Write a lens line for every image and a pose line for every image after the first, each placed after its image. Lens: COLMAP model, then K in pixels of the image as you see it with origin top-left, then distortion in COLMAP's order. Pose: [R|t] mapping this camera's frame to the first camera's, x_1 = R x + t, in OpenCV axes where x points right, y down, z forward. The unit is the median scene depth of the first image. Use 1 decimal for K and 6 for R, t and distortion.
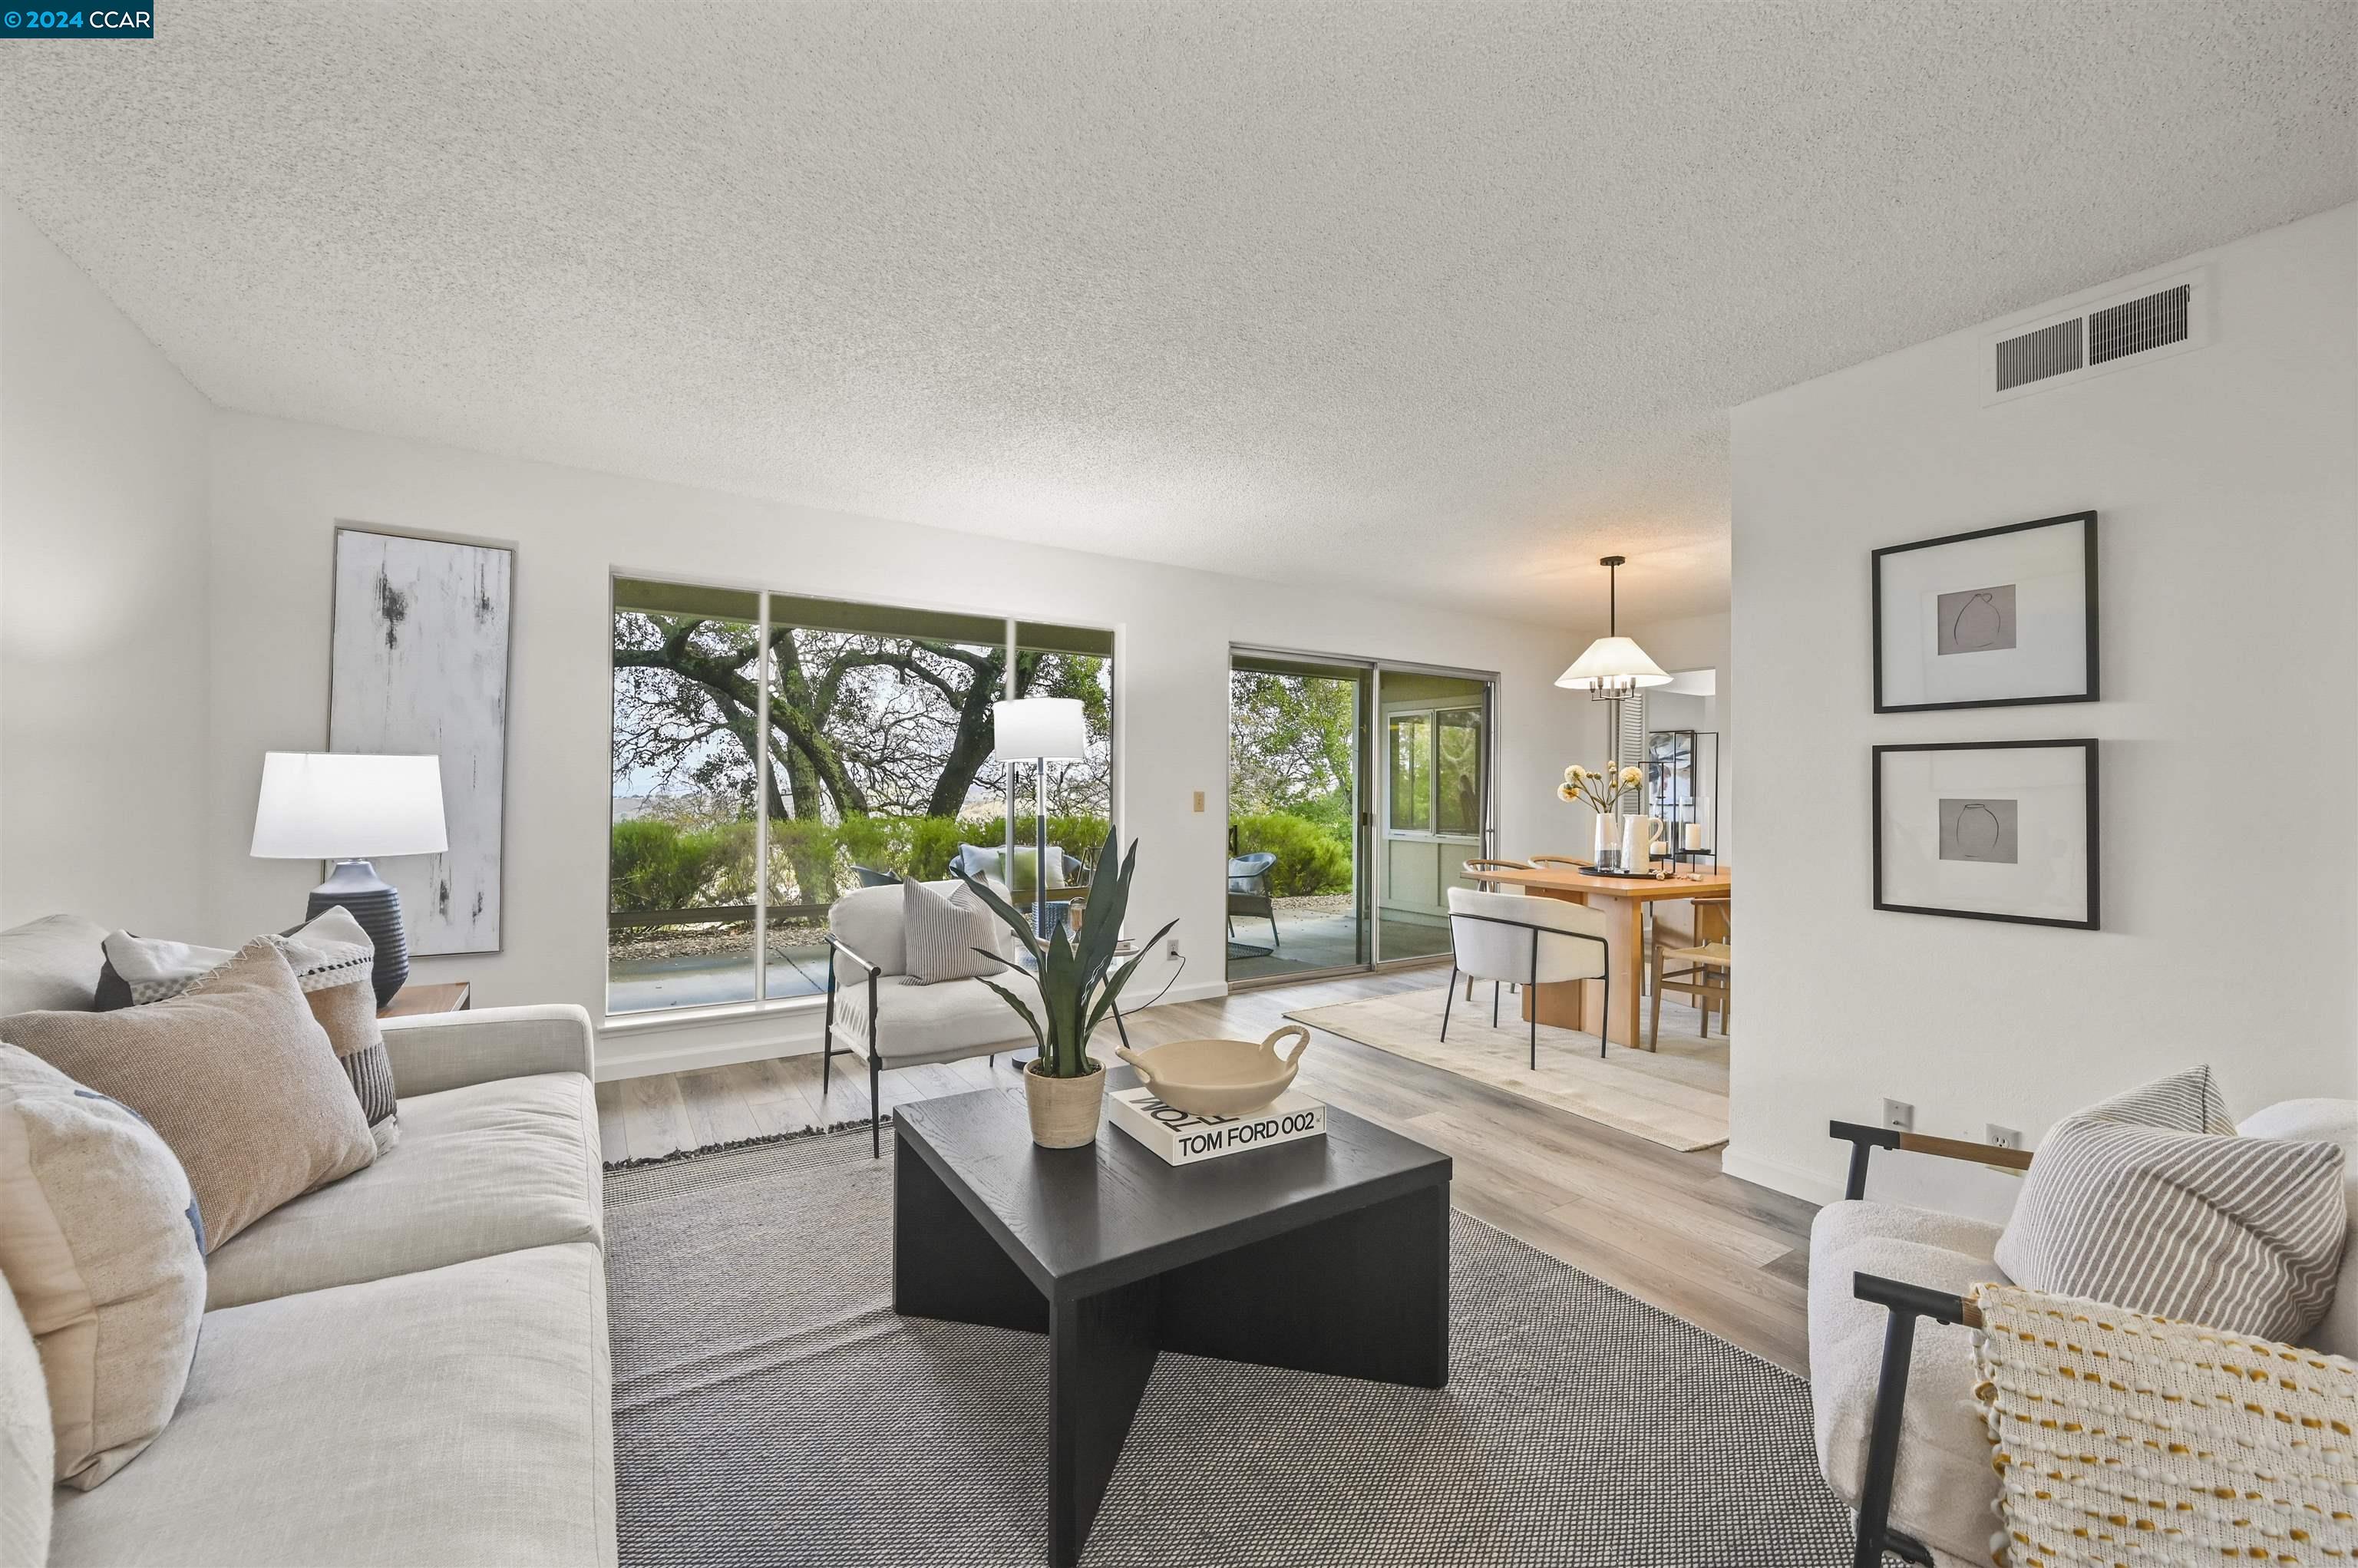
lens RADIAL K [[945.7, 0, 1184.3], [0, 945.7, 765.7], [0, 0, 1]] dist [0.000585, 0.000376]
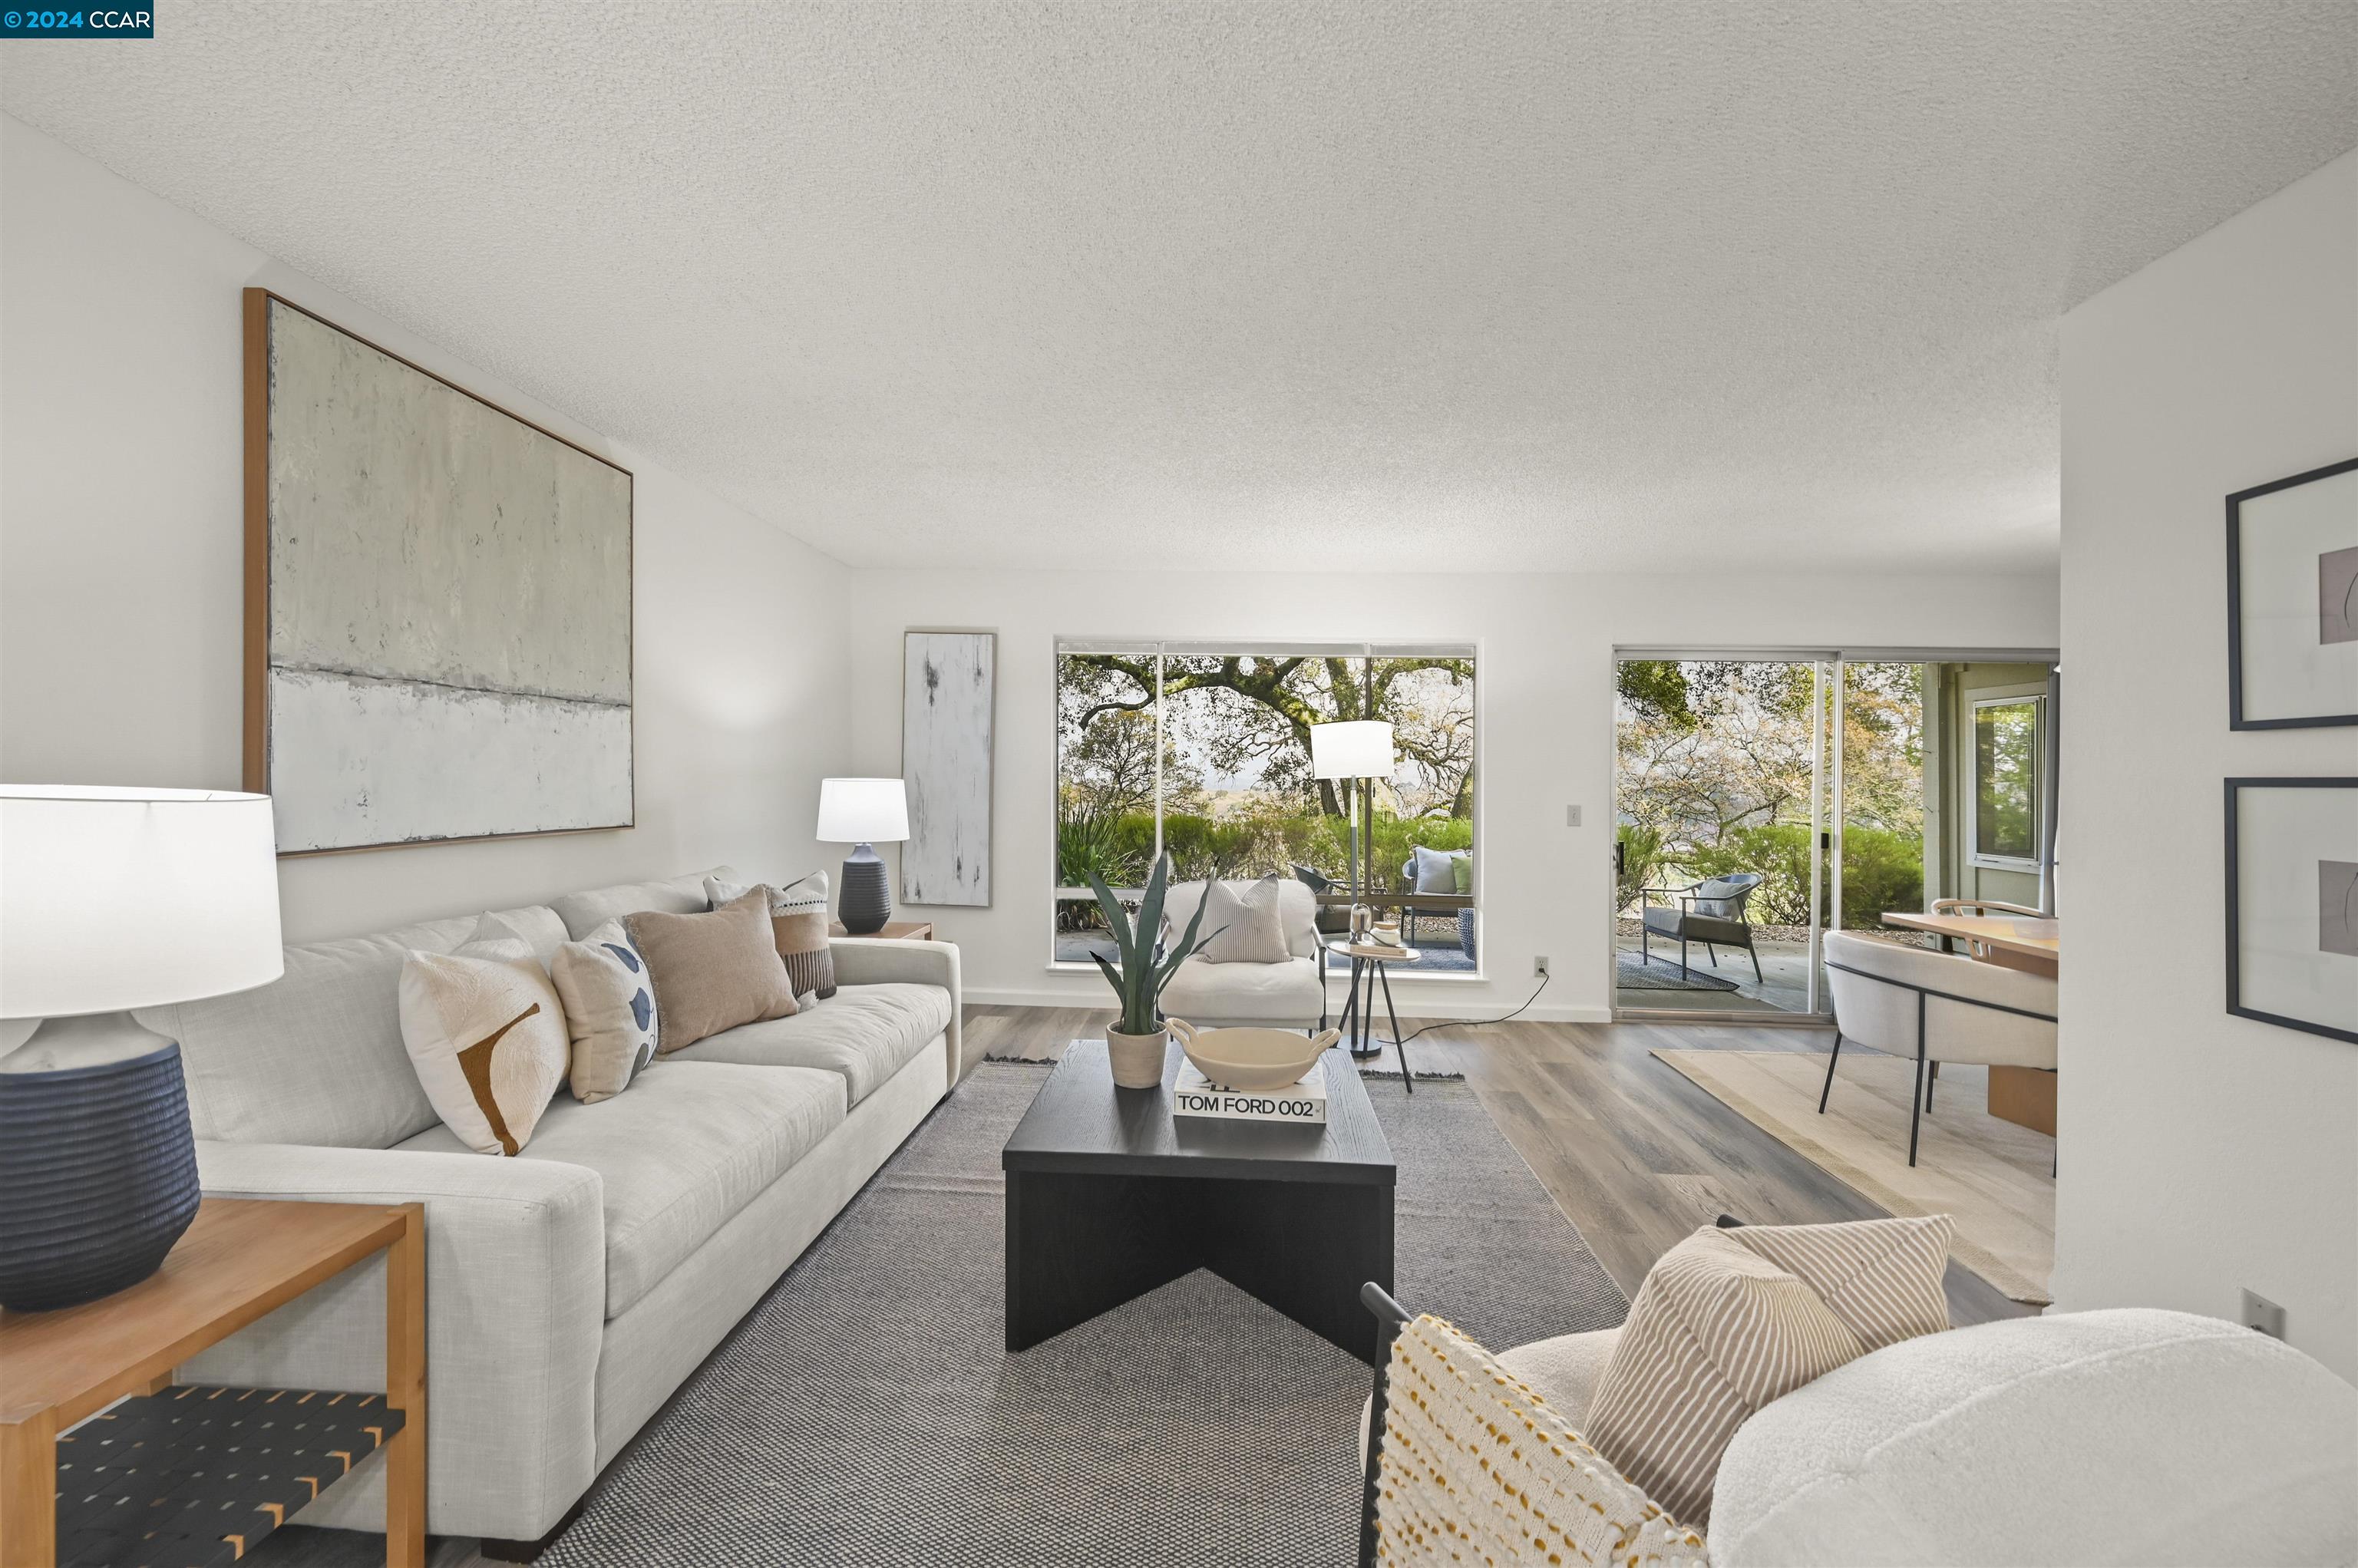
lens RADIAL K [[945.7, 0, 1178.4], [0, 945.7, 773.1], [0, 0, 1]] dist [0.000585, 0.000376]
pose [[0.804980, 0.001899, -0.593299, 0.410082], [0.006131, 0.999915, 0.011519, -0.029282], [0.593271, -0.012910, 0.804899, -0.011412]]
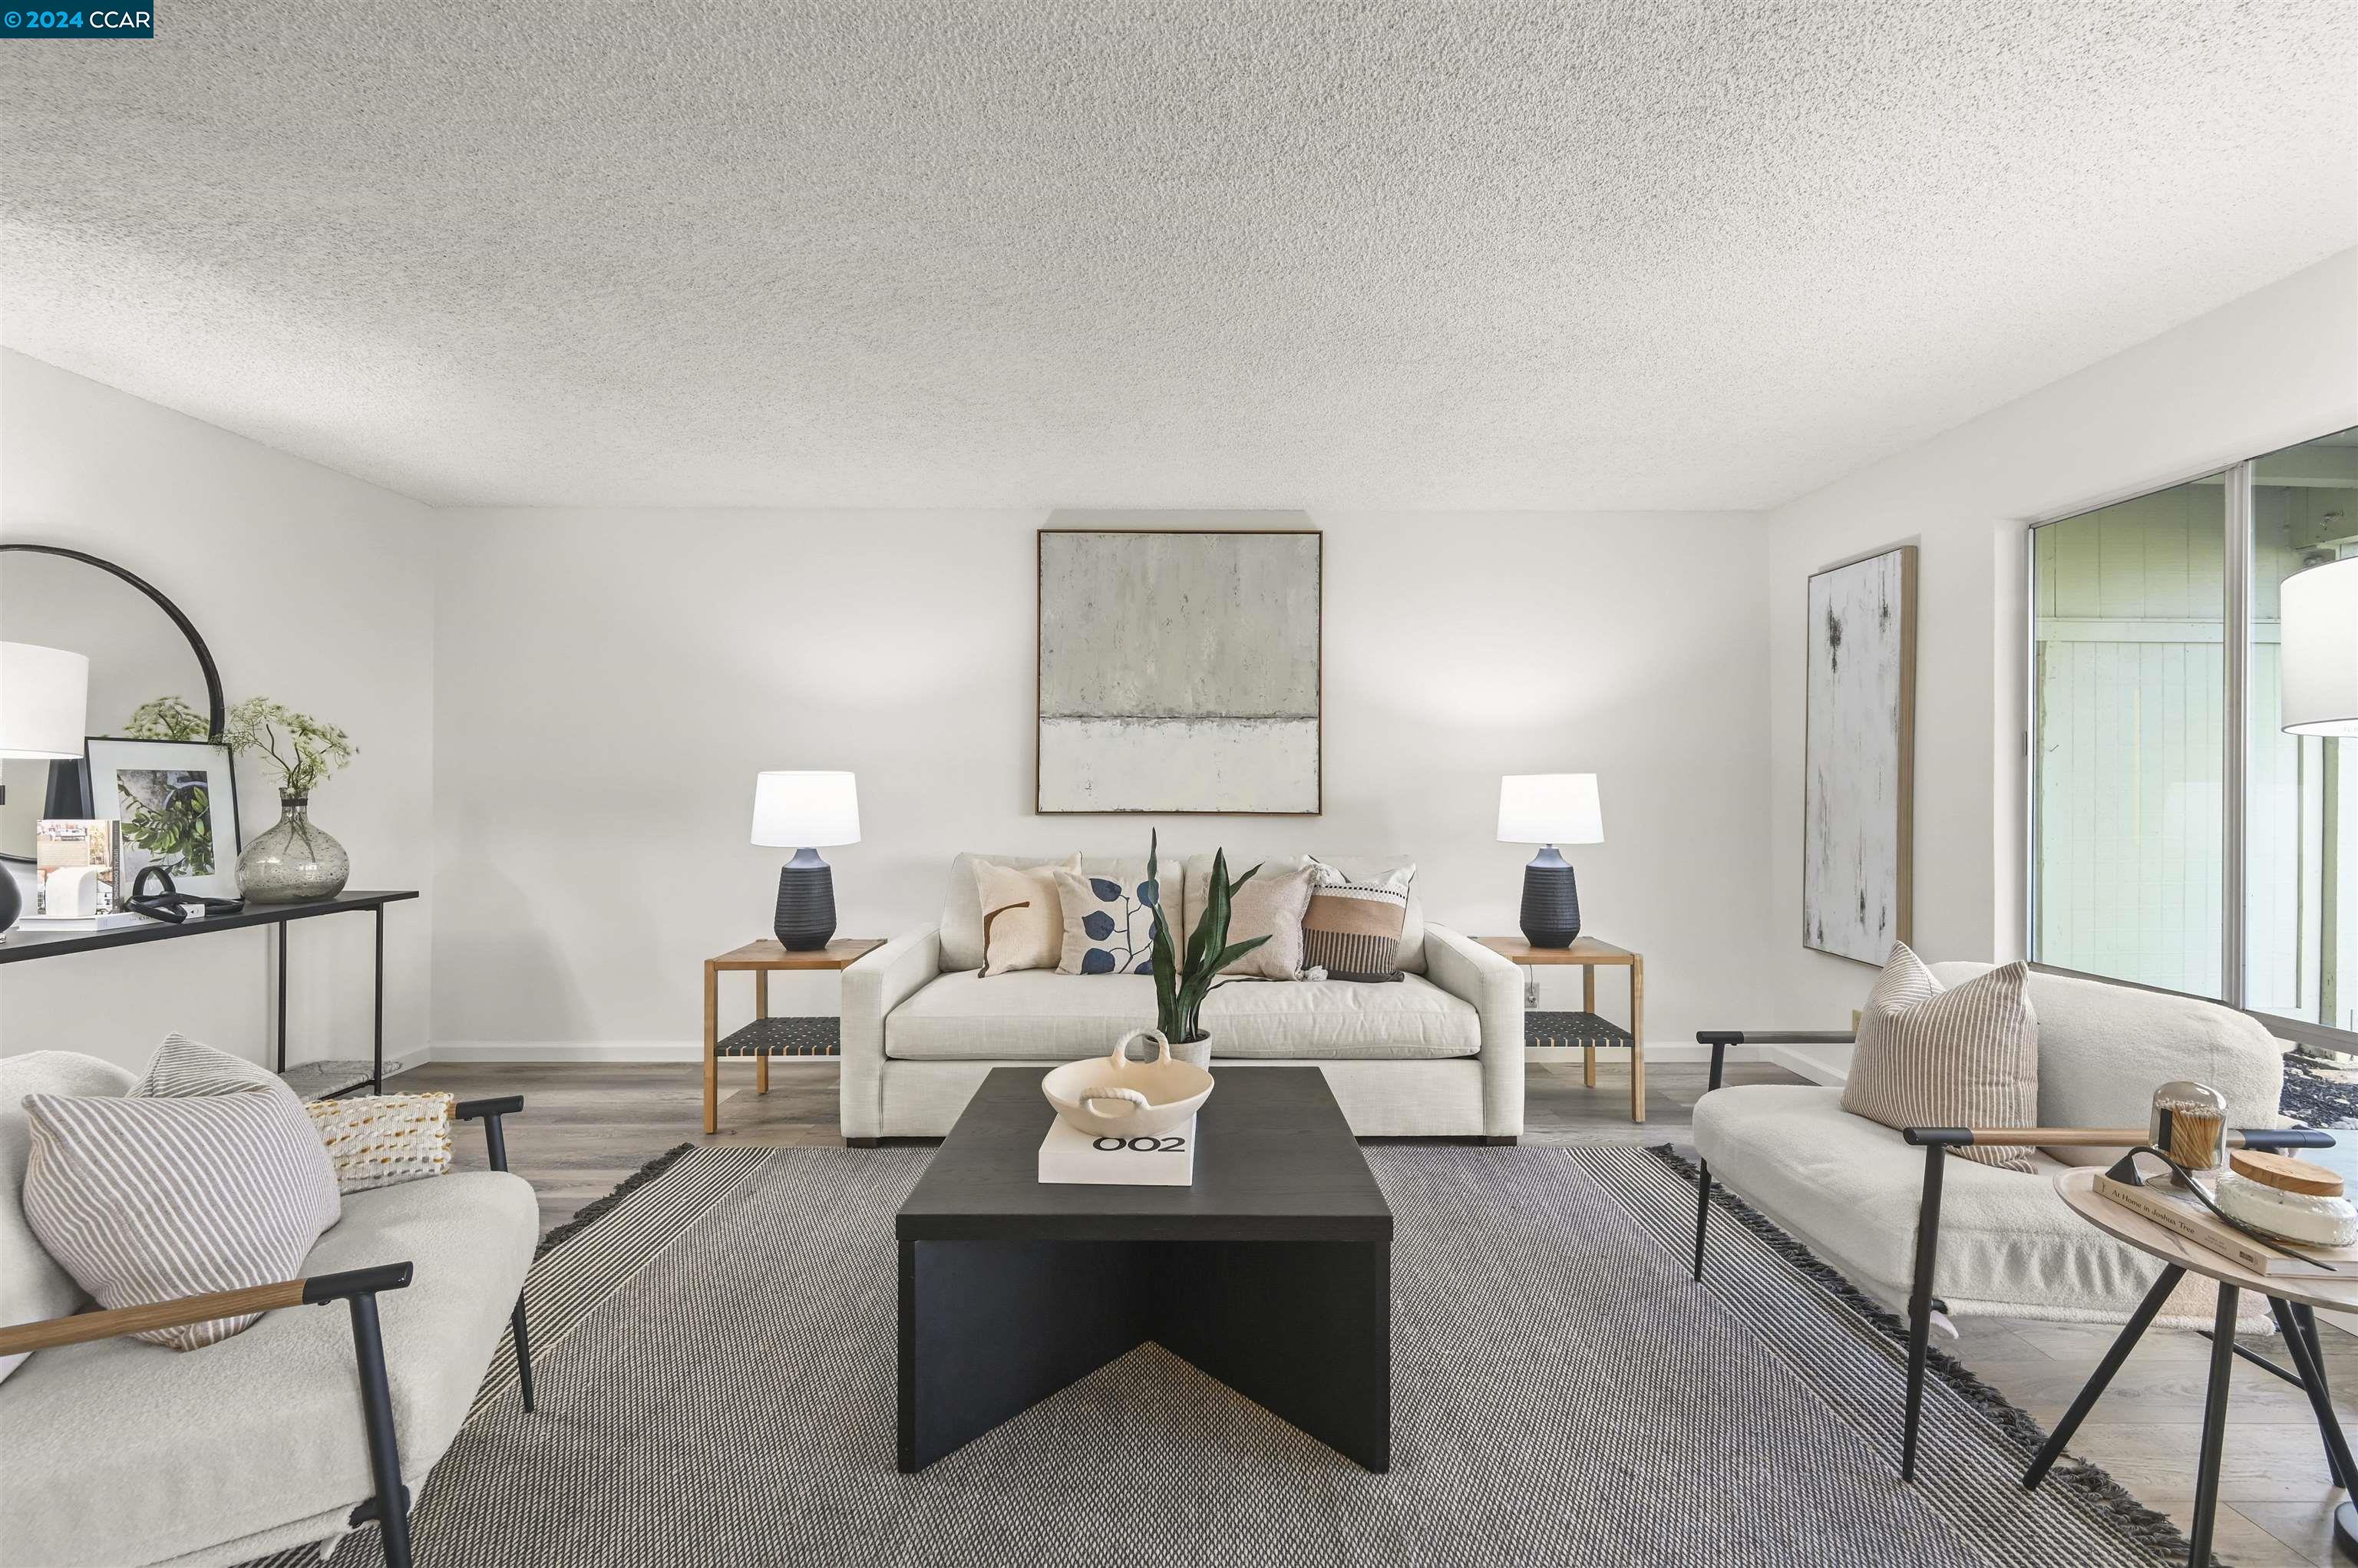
lens RADIAL K [[945.7, 0, 1182.7], [0, 945.7, 782.1], [0, 0, 1]] dist [0.000585, 0.000376]
pose [[-0.544385, -0.016117, -0.838681, 0.492809], [0.011542, 0.999577, -0.026701, 0.023582], [0.838756, -0.024215, -0.543969, 0.959096]]
